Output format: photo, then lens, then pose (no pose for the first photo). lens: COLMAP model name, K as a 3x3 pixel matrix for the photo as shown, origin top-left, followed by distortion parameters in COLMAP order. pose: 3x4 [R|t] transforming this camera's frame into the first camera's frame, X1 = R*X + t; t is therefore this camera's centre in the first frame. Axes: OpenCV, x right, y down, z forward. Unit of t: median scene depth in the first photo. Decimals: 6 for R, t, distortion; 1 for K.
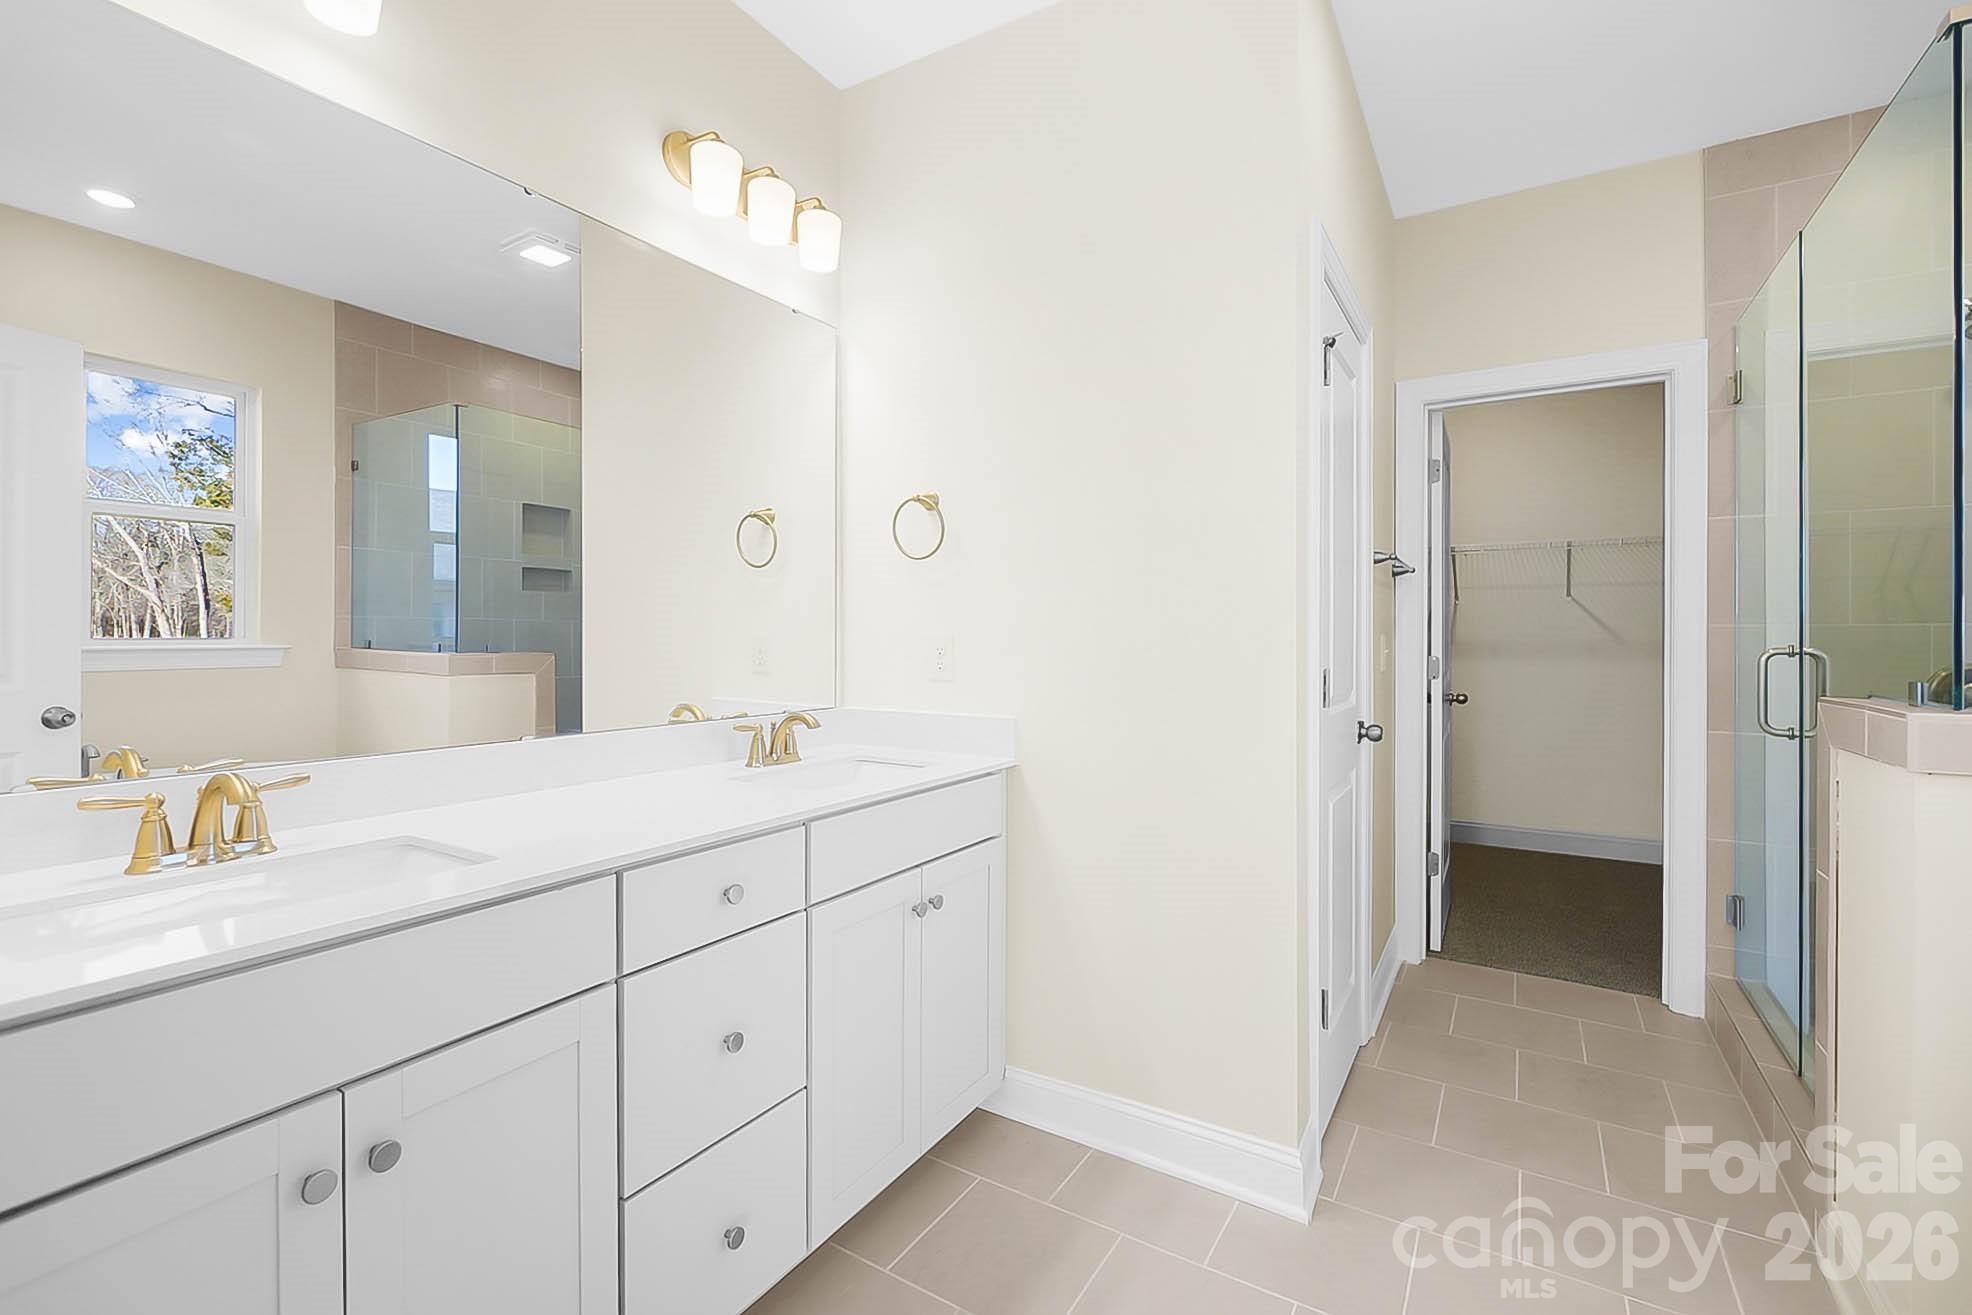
lens RADIAL K [[861.2, 0, 978.4], [0, 861.2, 636.1], [0, 0, 1]] dist [-0.005286, -0.001518]
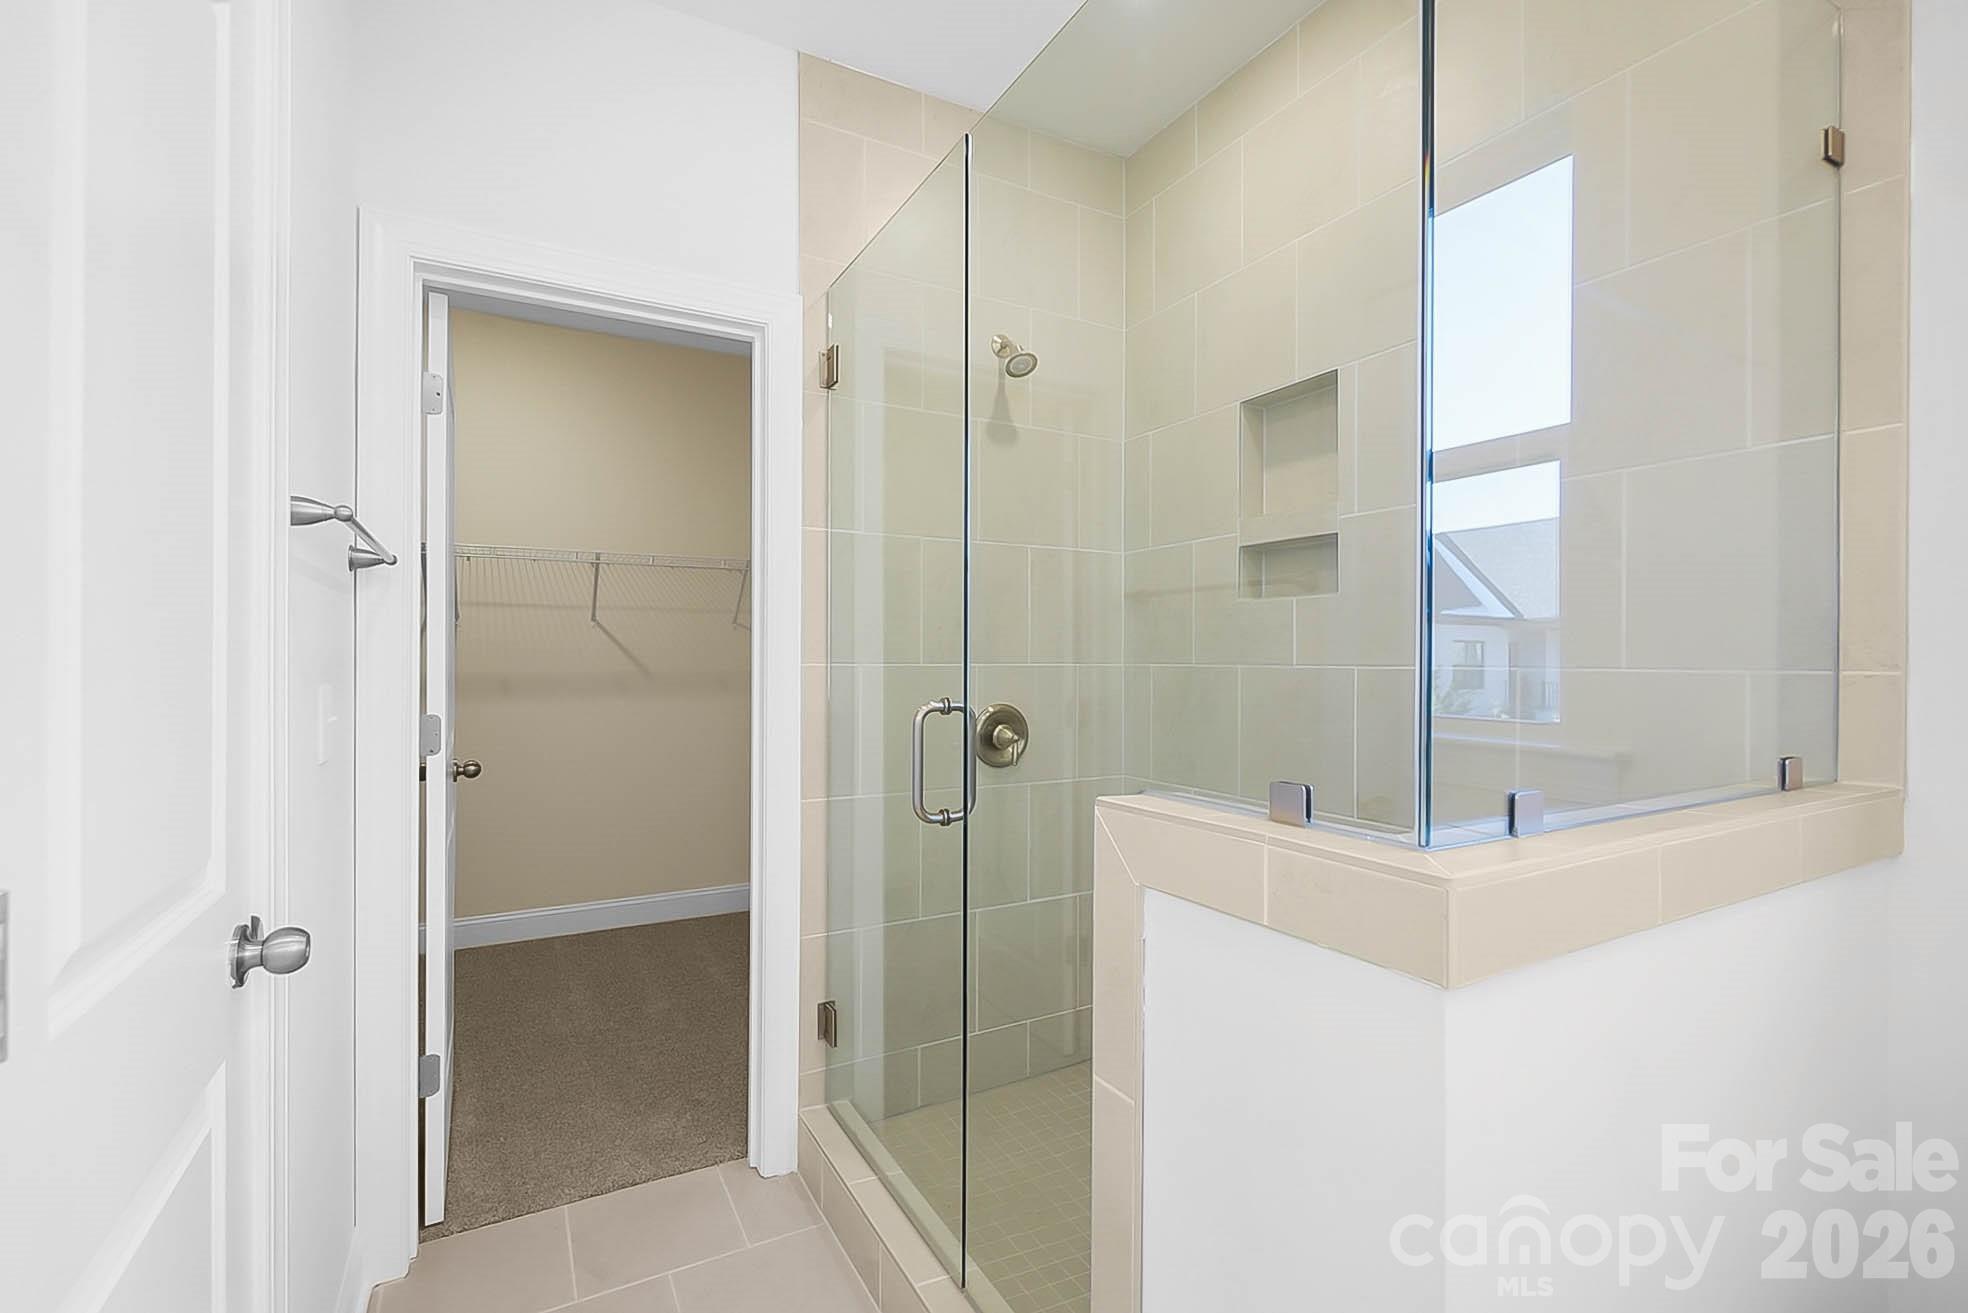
lens RADIAL K [[859.5, 0, 969.9], [0, 859.5, 657.6], [0, 0, 1]] dist [-0.005286, -0.001518]
pose [[0.489891, 0.000923, 0.871783, 0.232034], [-0.003379, 0.999994, 0.000840, -0.018305], [-0.871777, -0.003357, 0.489891, 0.456598]]
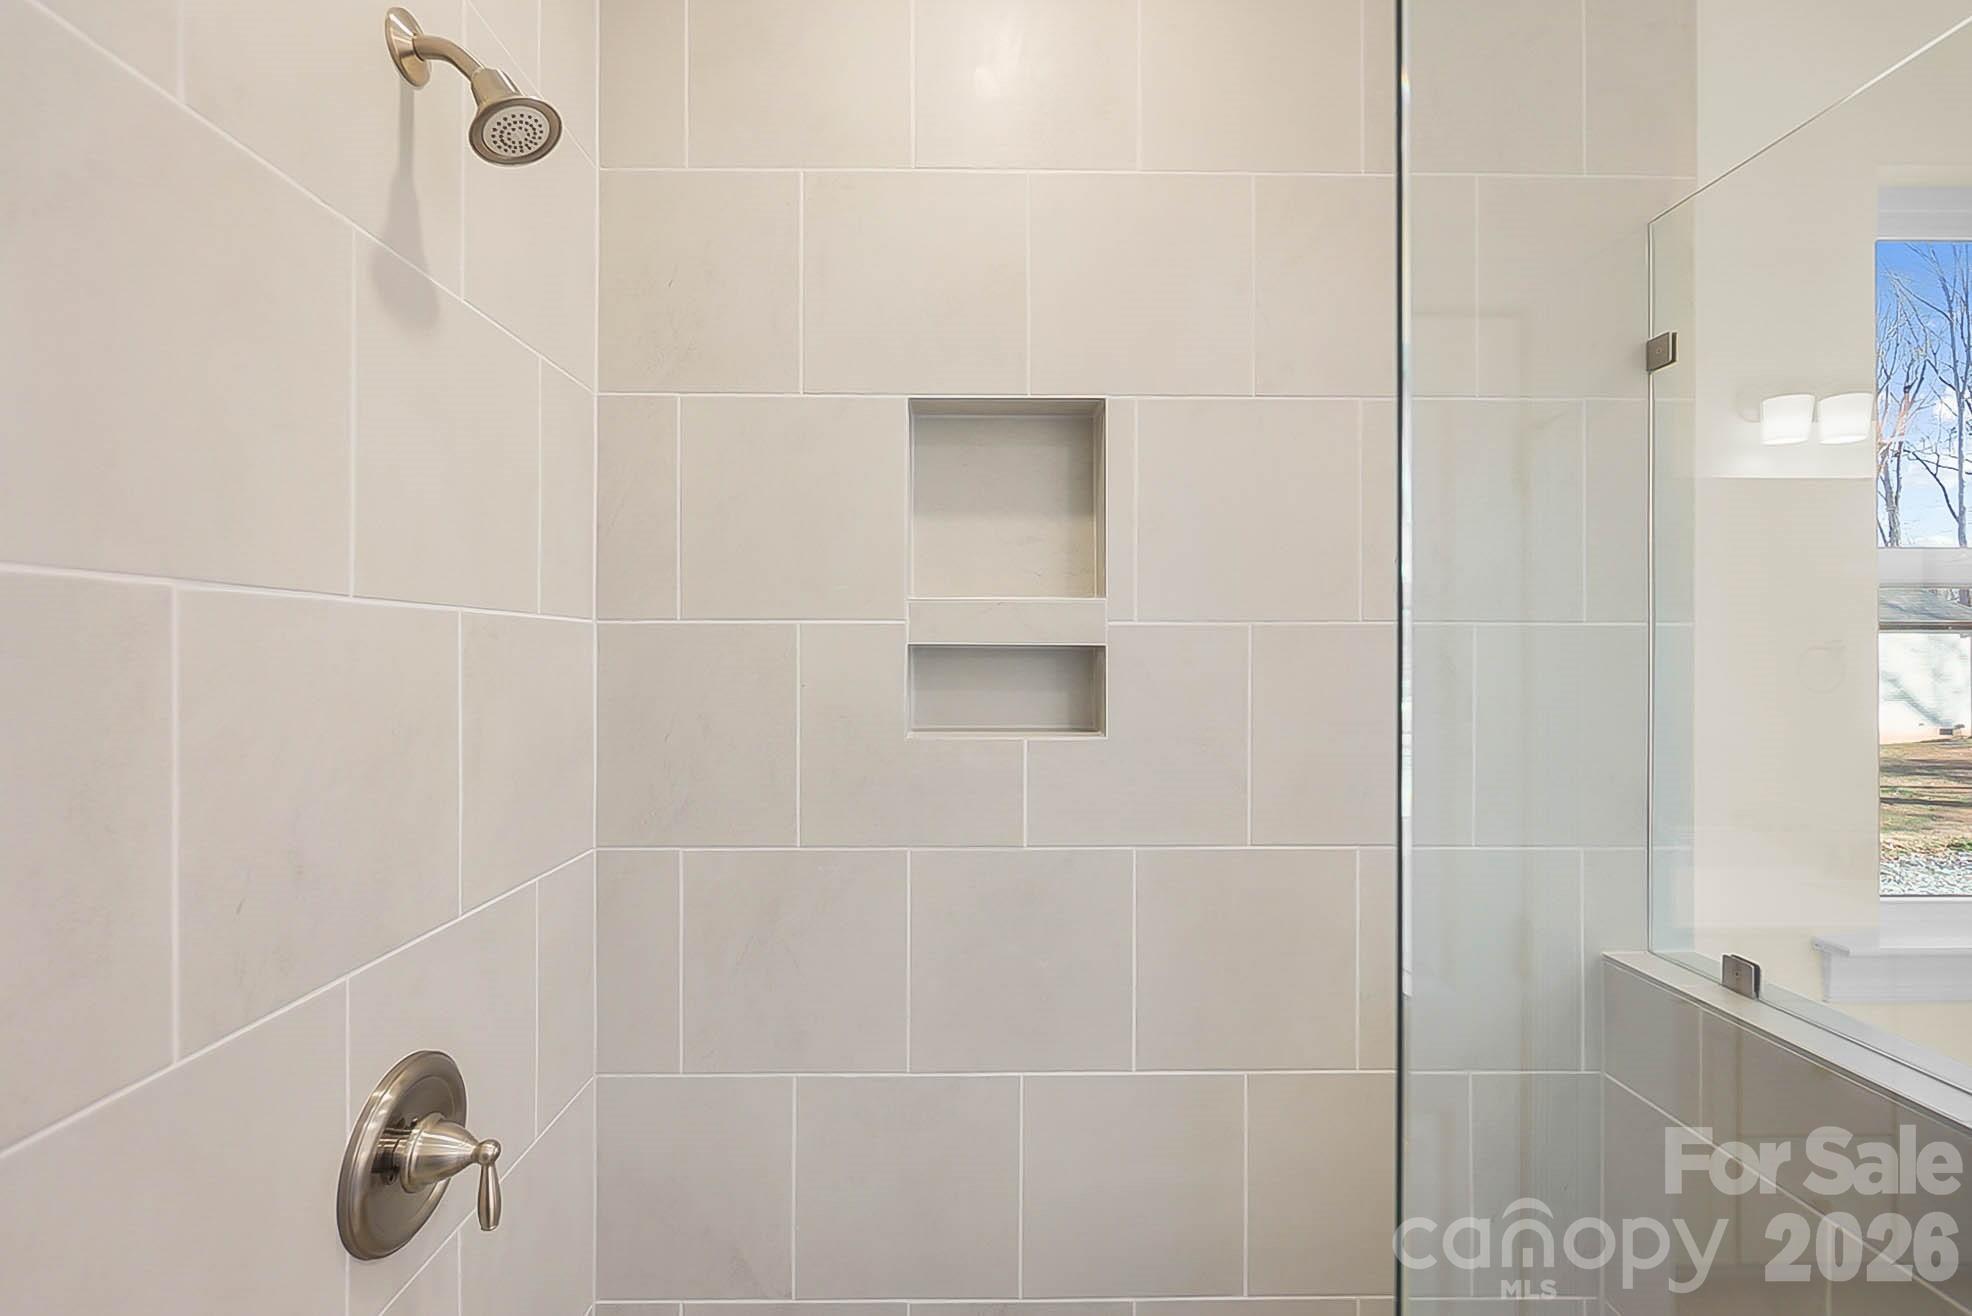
lens RADIAL K [[861.2, 0, 983.0], [0, 861.2, 660.3], [0, 0, 1]] dist [-0.005286, -0.001518]
pose [[-0.539518, -0.004730, 0.841961, 0.617094], [-0.004453, 0.999986, 0.002764, -0.110224], [-0.841962, -0.002258, -0.539532, 0.828136]]
